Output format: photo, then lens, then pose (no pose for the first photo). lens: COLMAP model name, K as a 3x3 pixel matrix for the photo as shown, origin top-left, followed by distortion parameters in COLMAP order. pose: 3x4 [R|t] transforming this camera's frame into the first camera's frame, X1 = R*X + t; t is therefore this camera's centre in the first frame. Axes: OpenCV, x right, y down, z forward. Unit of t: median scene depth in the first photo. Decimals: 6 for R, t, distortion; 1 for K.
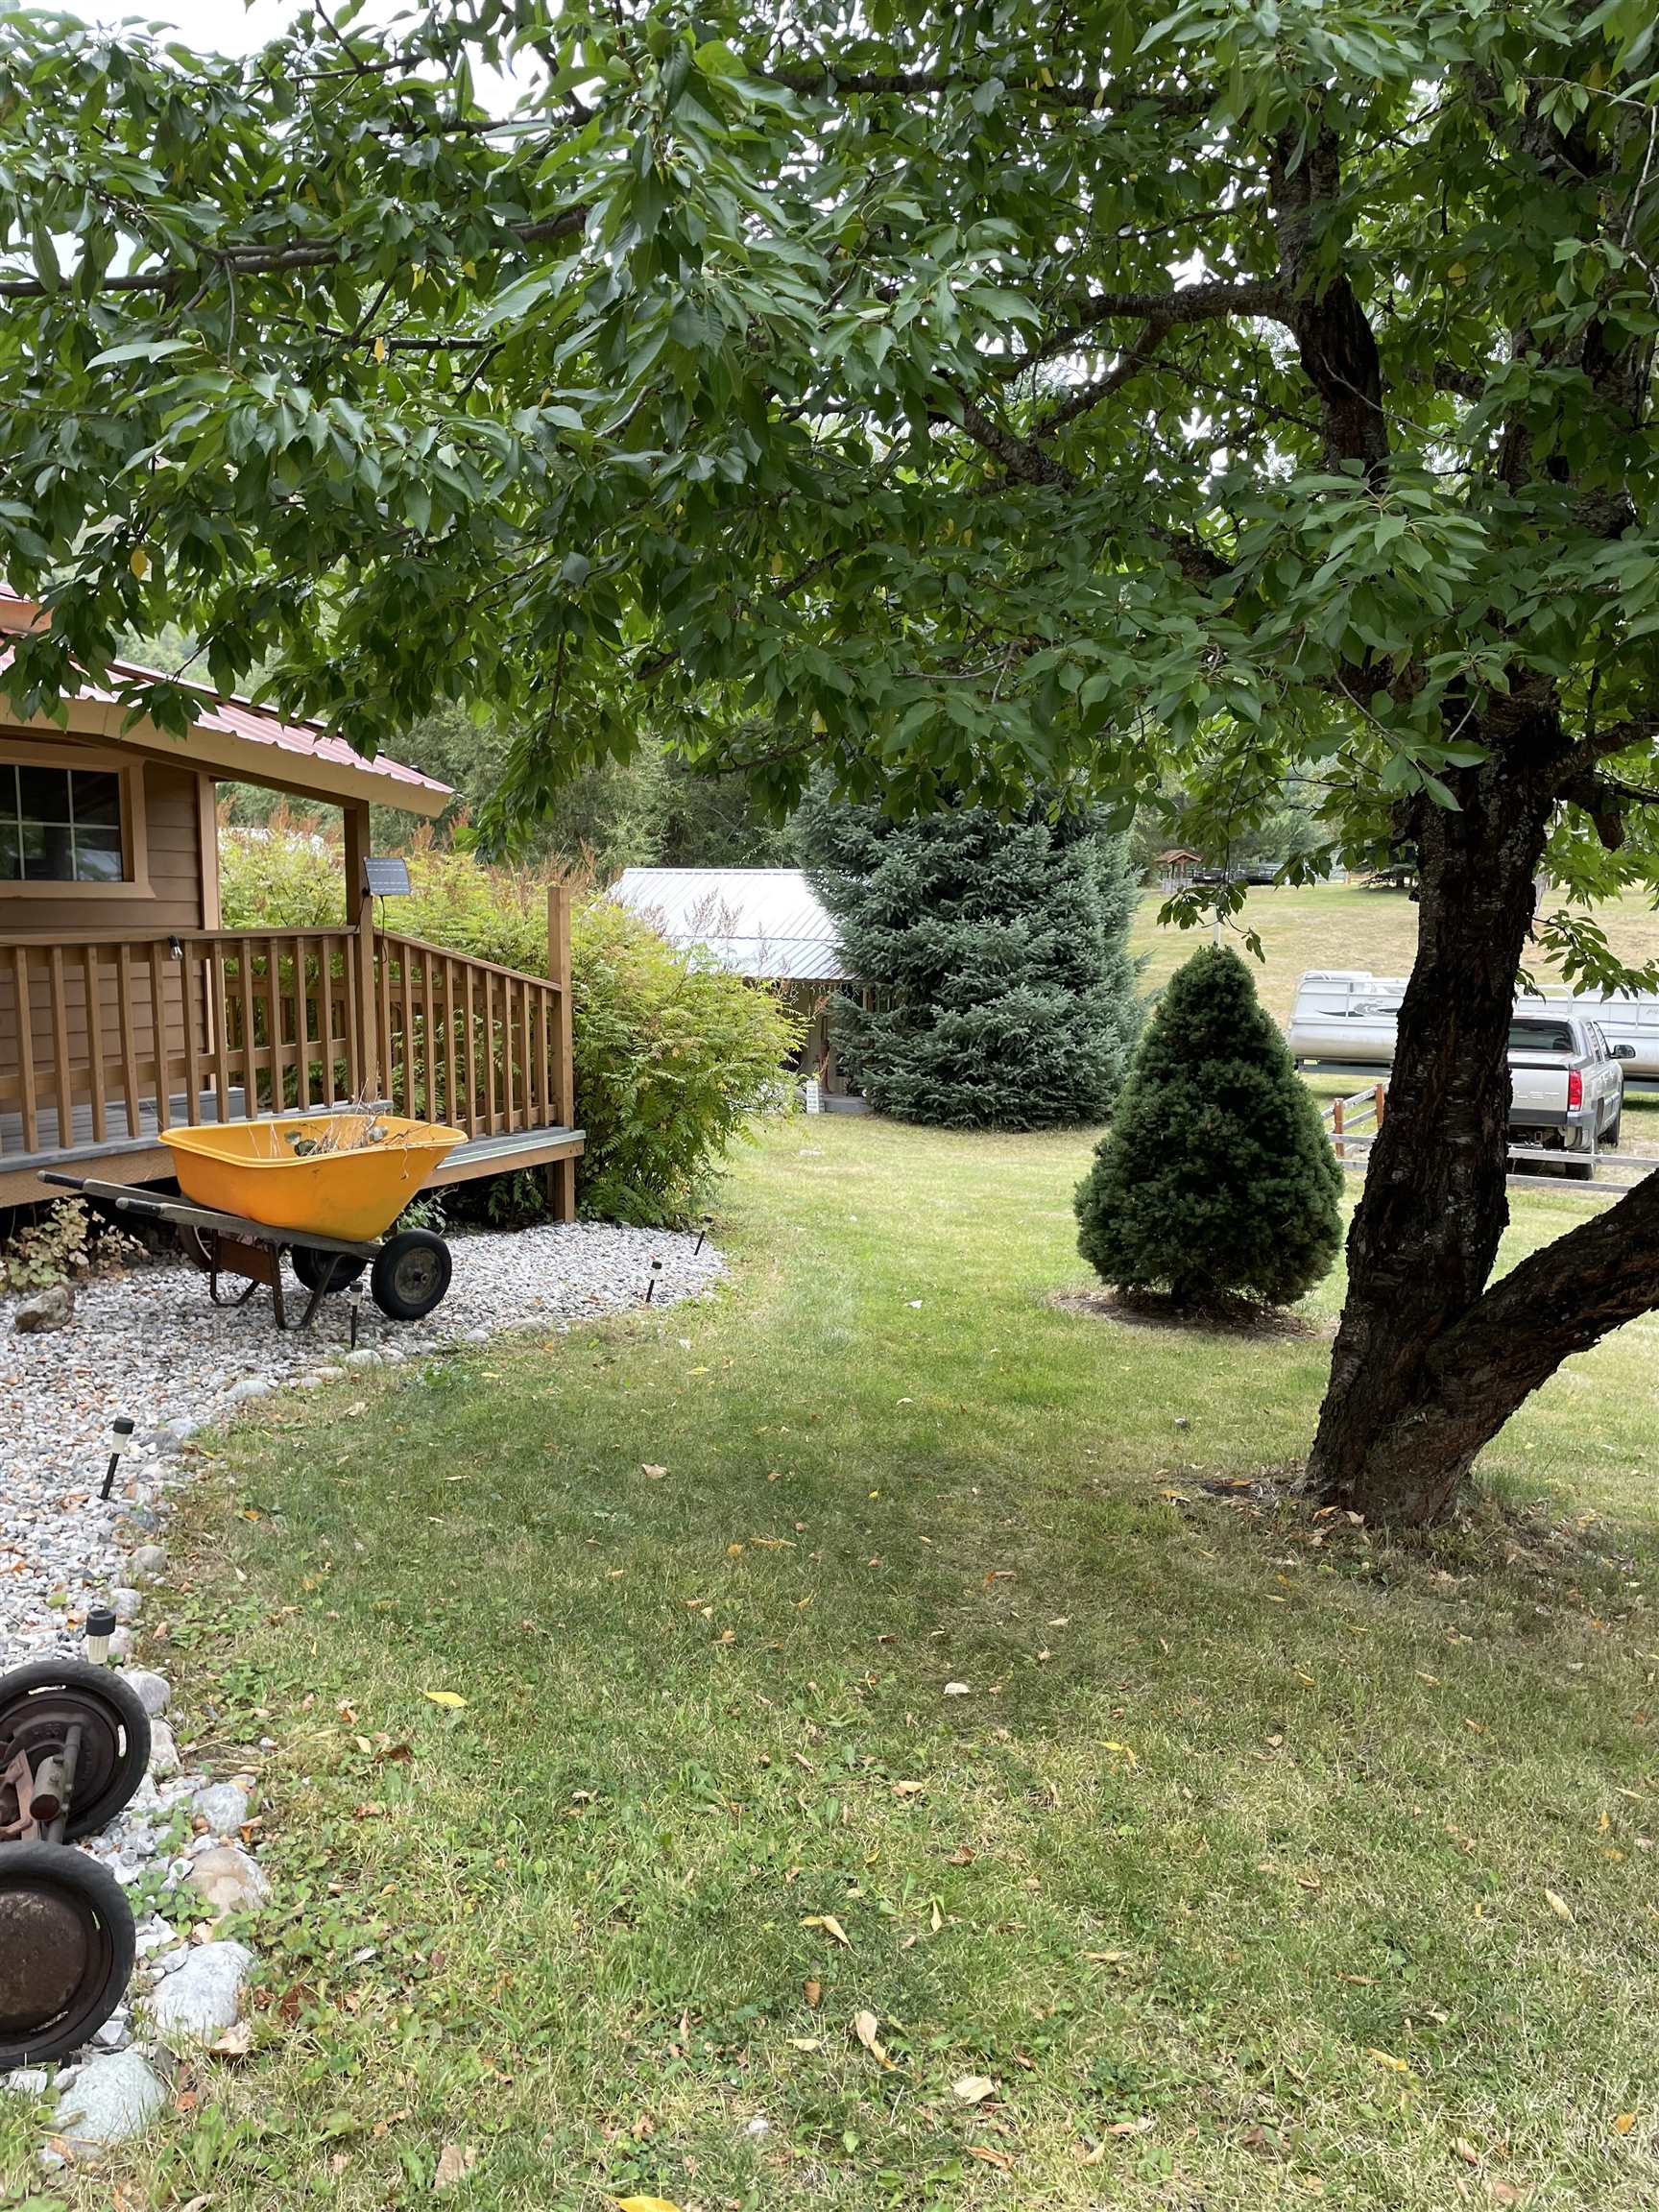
lens RADIAL K [[1671.7, 0, 826.5], [0, 1671.7, 1106.8], [0, 0, 1]] dist [0.077532, -0.103104]
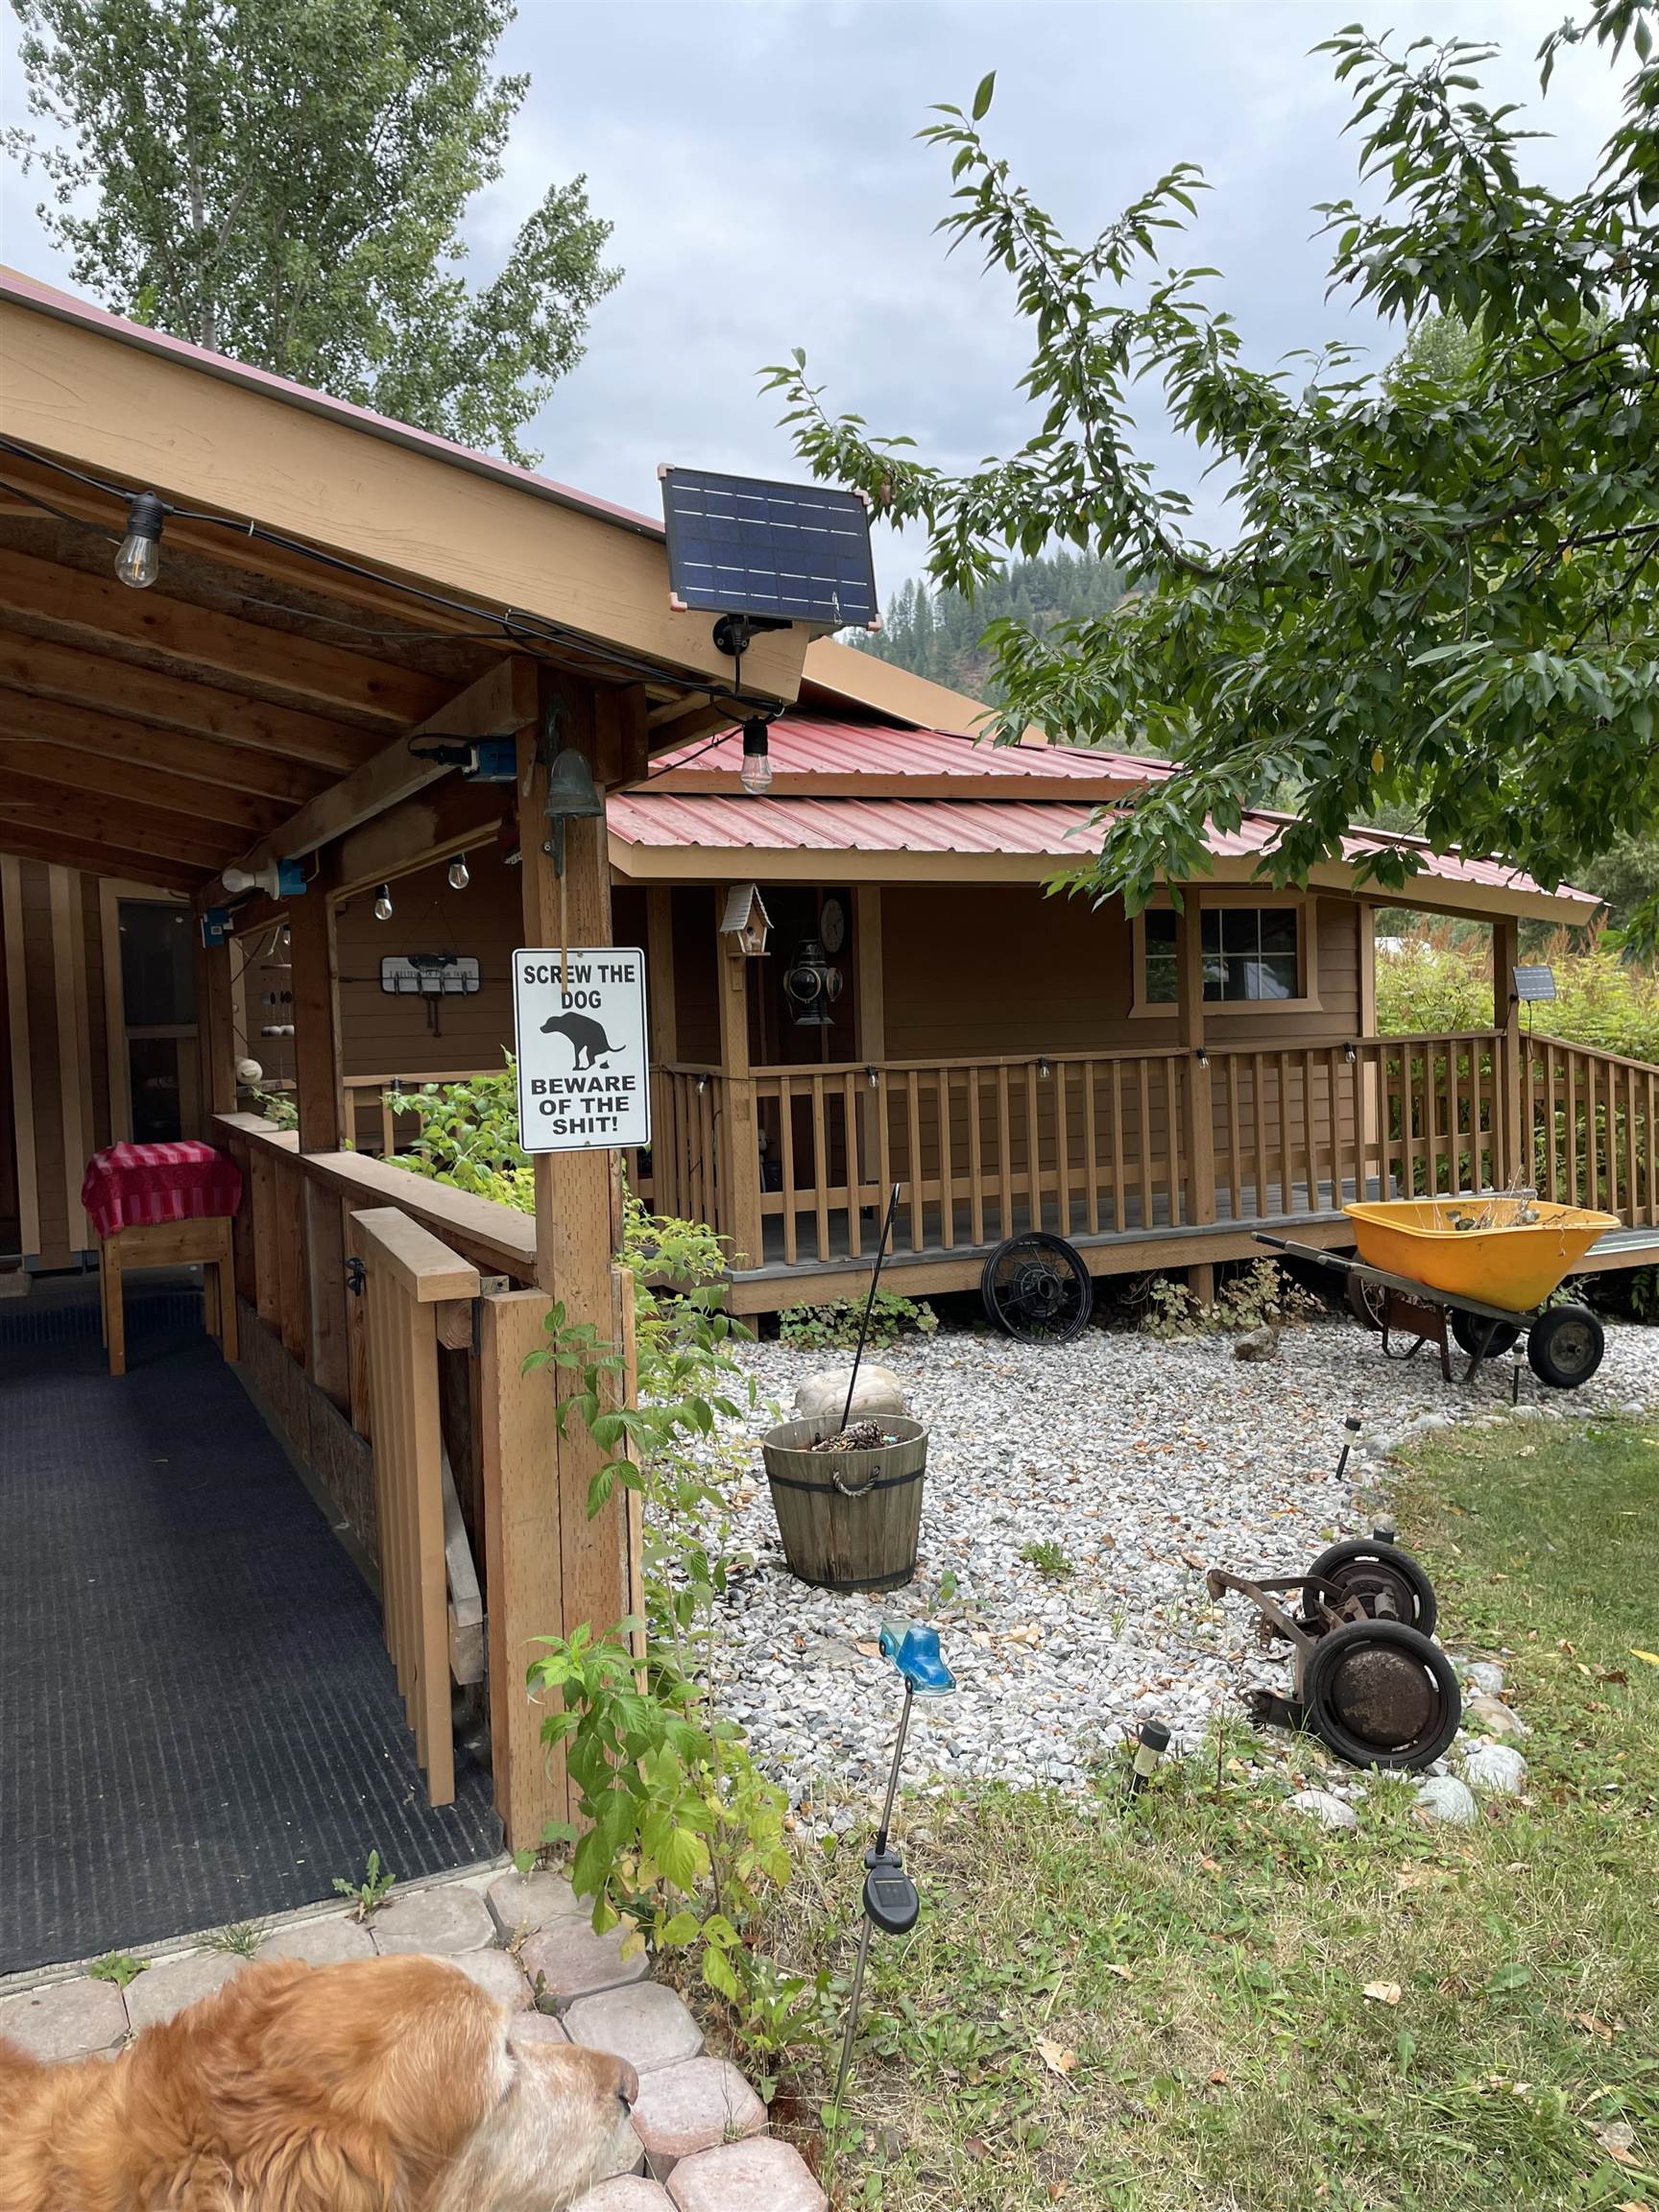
lens RADIAL K [[1671.7, 0, 826.1], [0, 1671.7, 1081.7], [0, 0, 1]] dist [0.077532, -0.103104]
pose [[0.811295, -0.010361, -0.584545, 0.006946], [-0.033834, 0.997335, -0.064637, 0.015908], [0.583657, 0.072217, 0.808783, -0.179786]]
